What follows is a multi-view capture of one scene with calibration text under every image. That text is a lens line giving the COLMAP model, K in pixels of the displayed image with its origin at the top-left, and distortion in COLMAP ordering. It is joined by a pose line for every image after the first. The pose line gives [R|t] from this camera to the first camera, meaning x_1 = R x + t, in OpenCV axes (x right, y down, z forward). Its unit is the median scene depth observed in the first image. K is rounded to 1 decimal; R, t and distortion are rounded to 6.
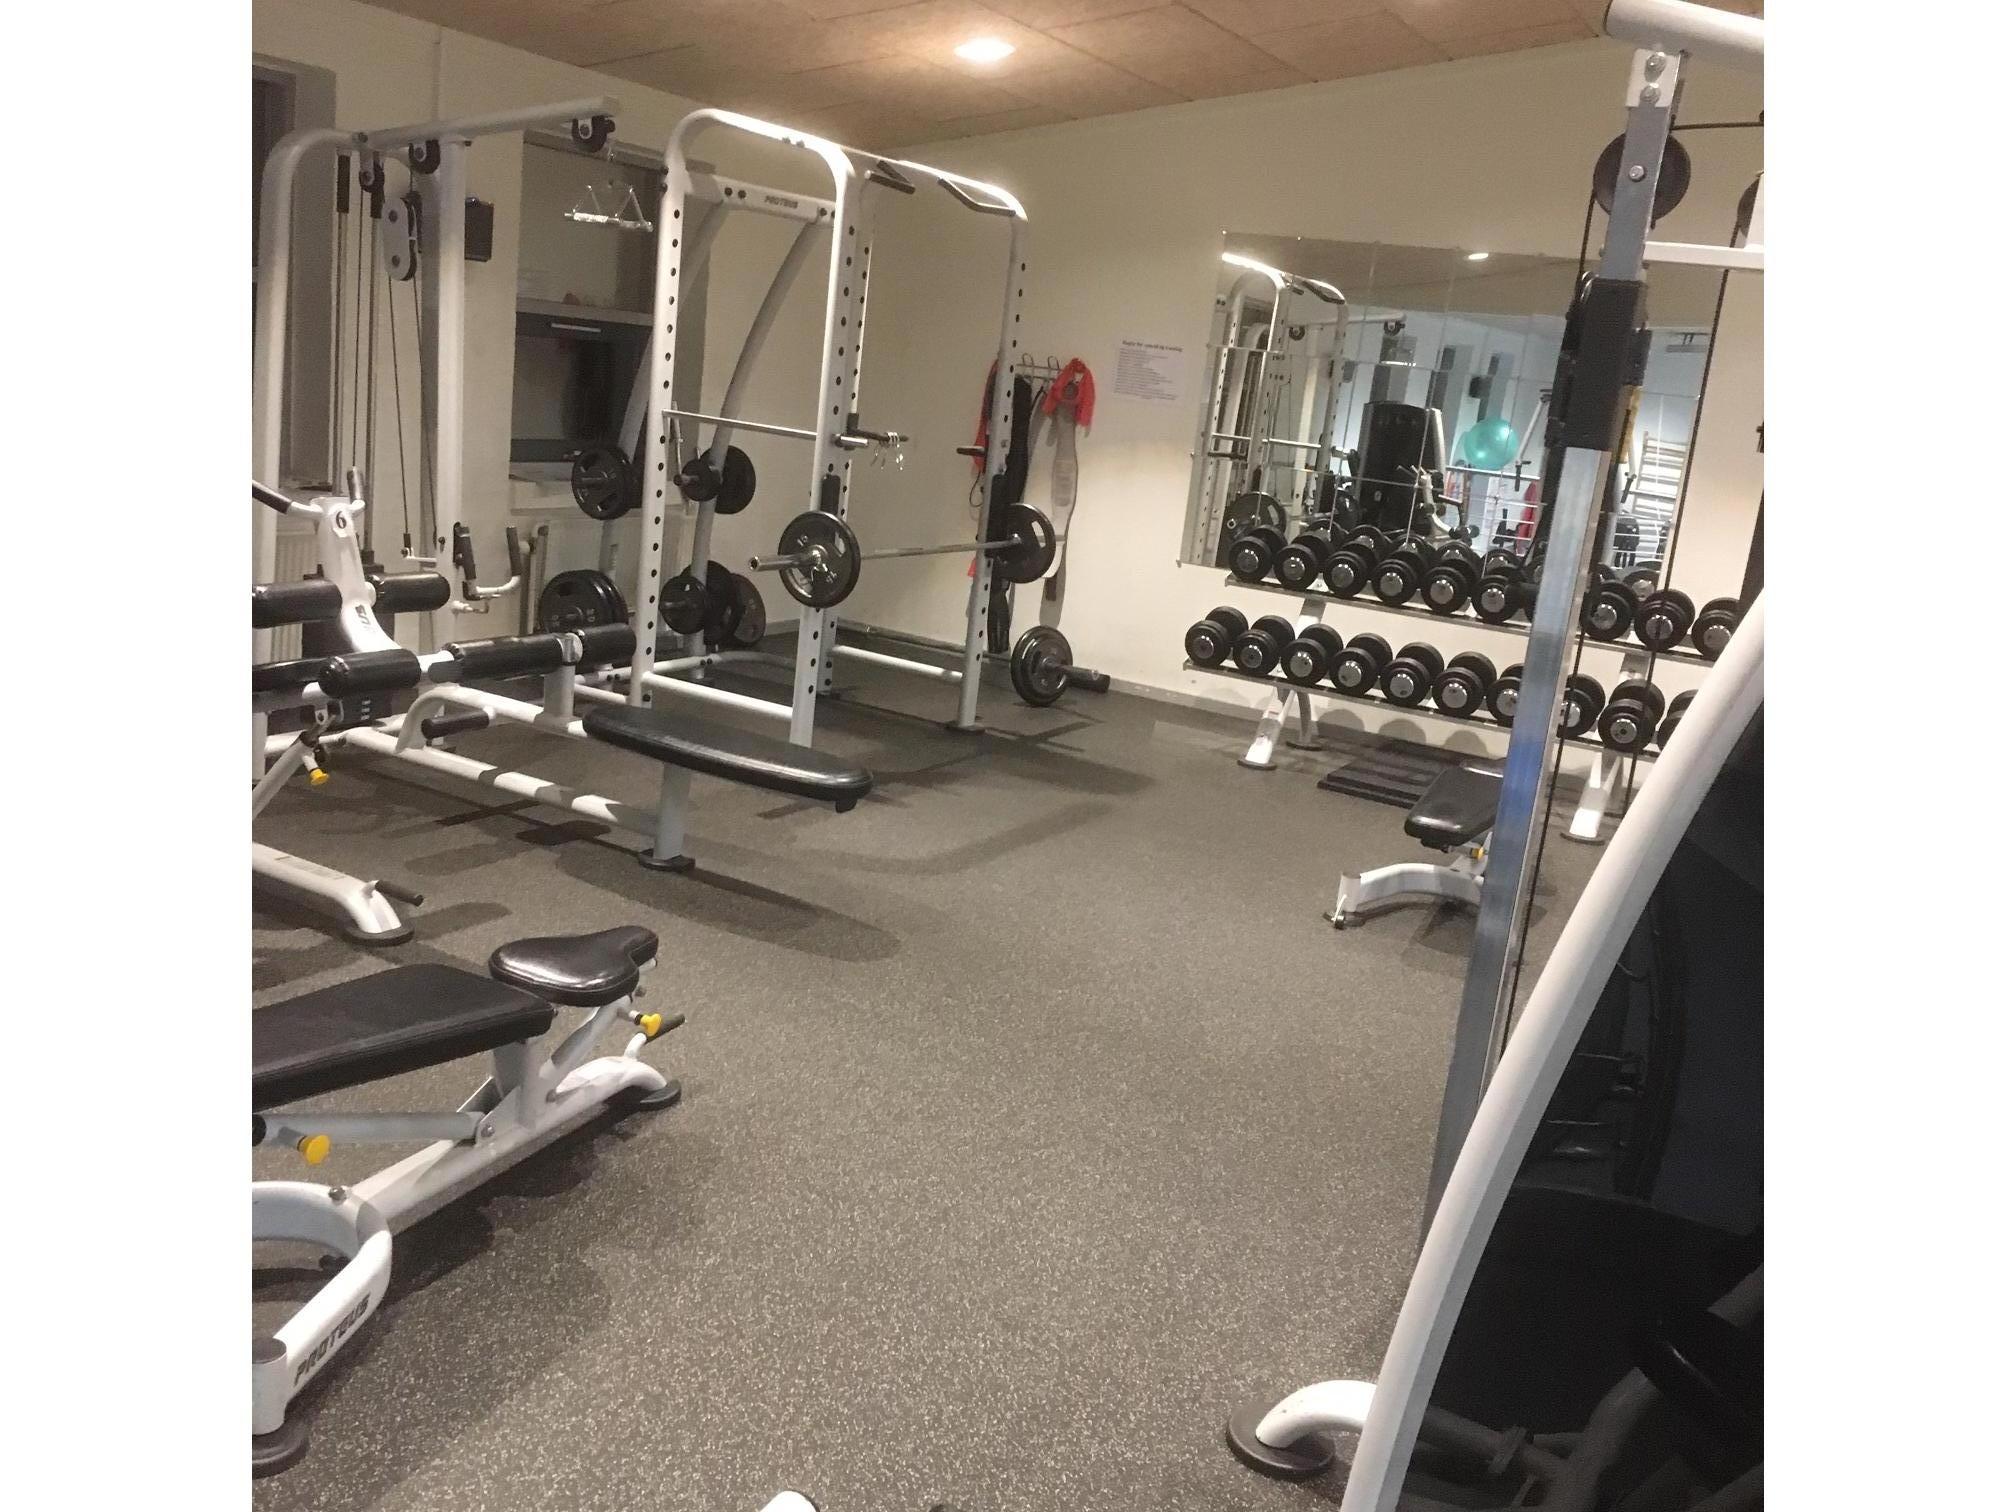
lens RADIAL K [[1701.4, 0, 1013.7], [0, 1701.4, 764.1], [0, 0, 1]] dist [0.038276, -0.038071]
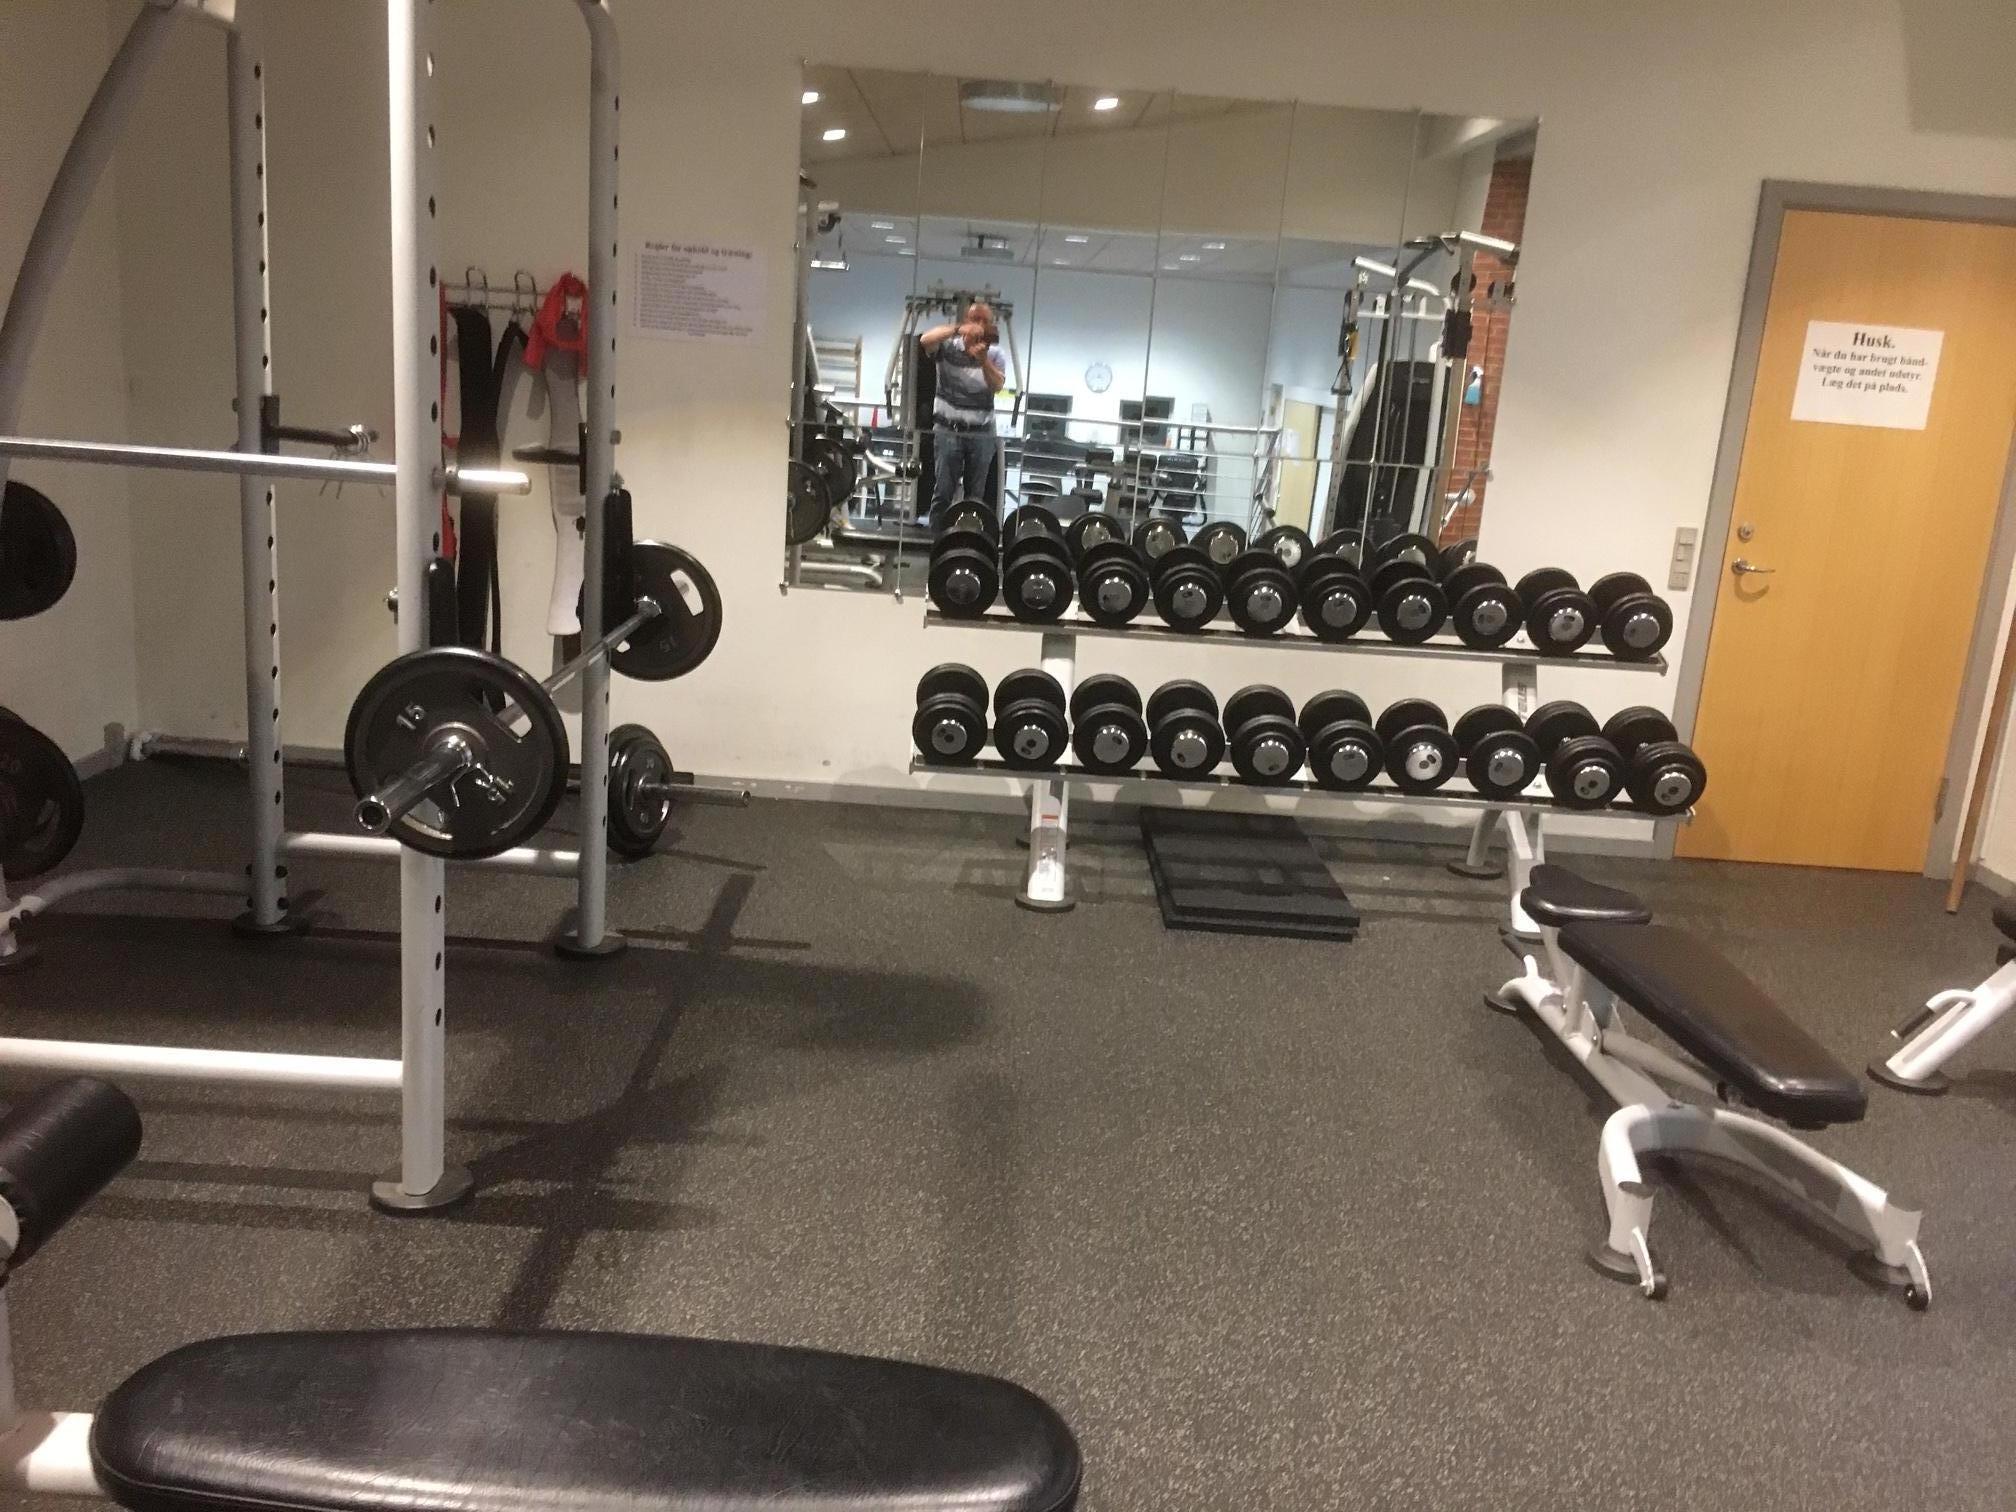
lens RADIAL K [[1701.4, 0, 1017.5], [0, 1701.4, 750.0], [0, 0, 1]] dist [0.038276, -0.038071]
pose [[0.866162, -0.164144, 0.472039, -0.158728], [0.140859, 0.986413, 0.084542, -0.110661], [-0.479502, -0.006736, 0.877515, 0.431229]]
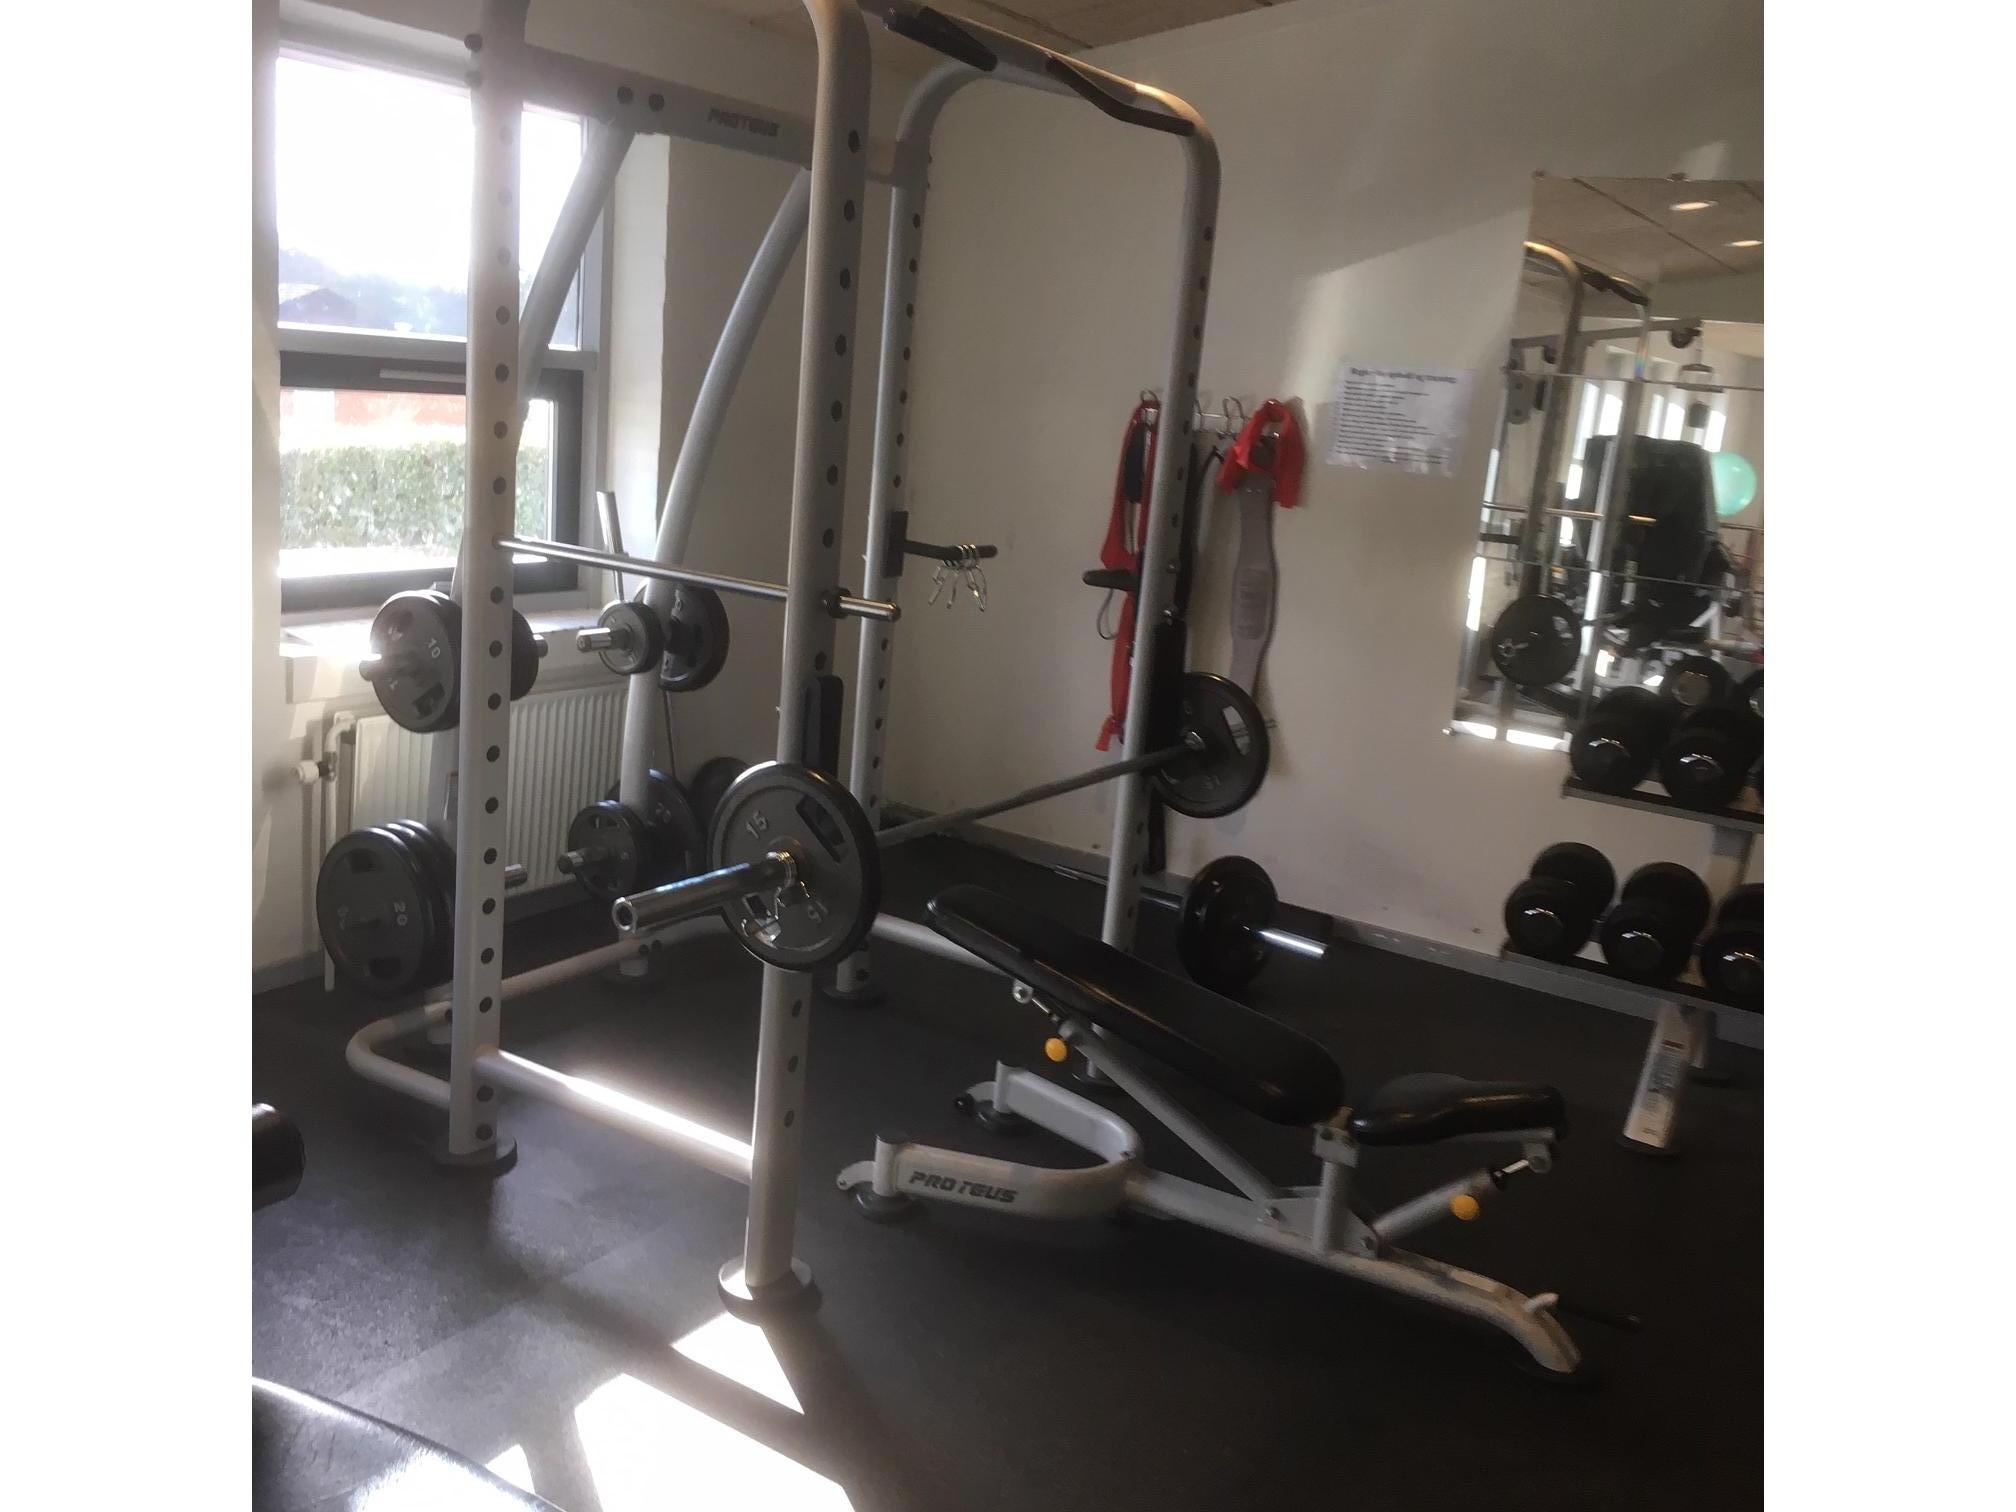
lens RADIAL K [[1701.4, 0, 998.6], [0, 1701.4, 753.5], [0, 0, 1]] dist [0.038276, -0.038071]
pose [[0.997568, -0.016477, -0.067731, -0.023166], [0.014847, 0.999589, -0.024512, -0.110223], [0.068107, 0.023447, 0.997402, 0.436427]]
